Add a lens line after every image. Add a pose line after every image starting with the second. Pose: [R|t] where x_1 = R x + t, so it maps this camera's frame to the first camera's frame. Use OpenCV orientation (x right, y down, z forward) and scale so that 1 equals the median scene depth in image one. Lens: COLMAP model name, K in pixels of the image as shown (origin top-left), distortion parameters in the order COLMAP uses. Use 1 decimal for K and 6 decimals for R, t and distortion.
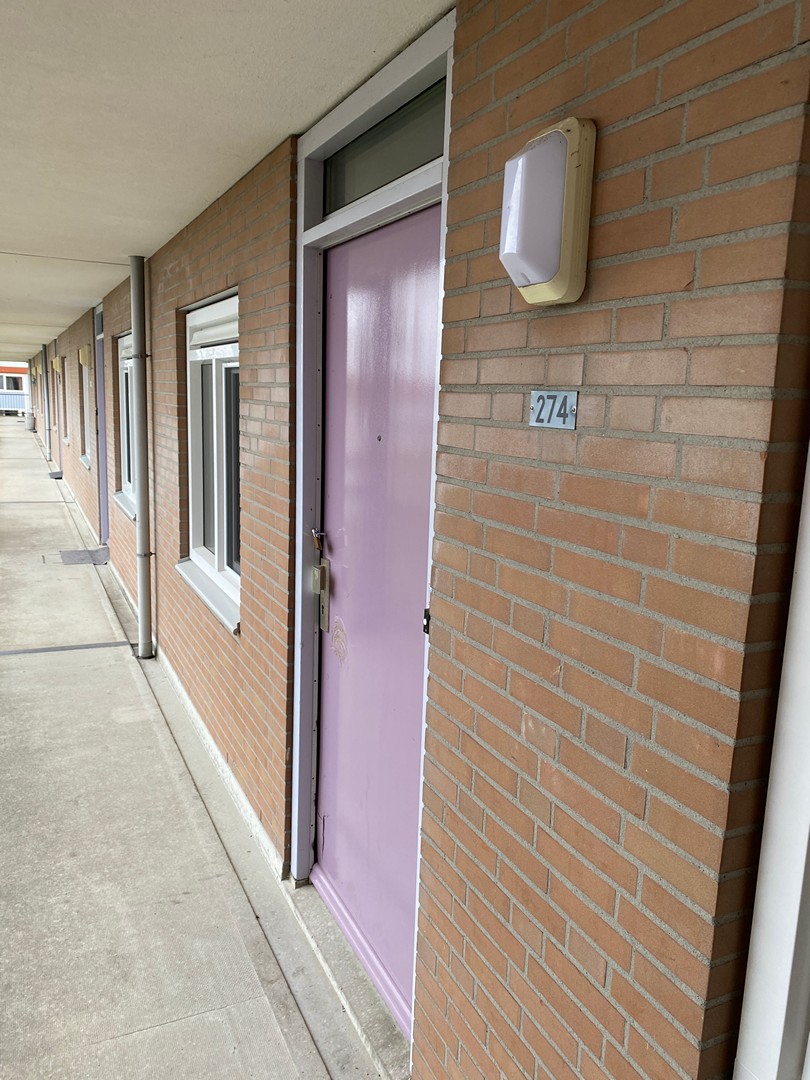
lens RADIAL K [[839.9, 0, 405.0], [0, 839.9, 540.0], [0, 0, 1]] dist [-0.010925, -0.003992]
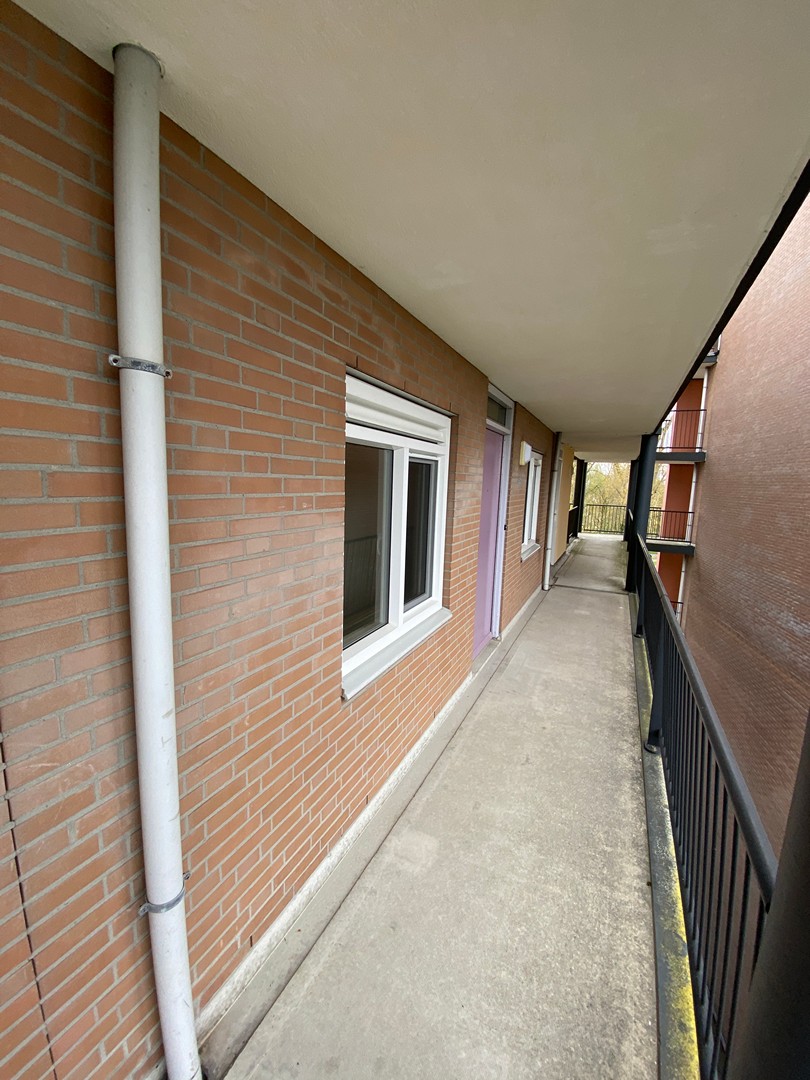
lens RADIAL K [[445.9, 0, 405.0], [0, 445.9, 540.0], [0, 0, 1]] dist [-0.001619, -0.000306]
pose [[-0.638560, -0.159482, 0.752865, -0.769412], [0.076743, 0.960218, 0.268498, -0.283895], [-0.765736, 0.229229, -0.600918, 1.516708]]
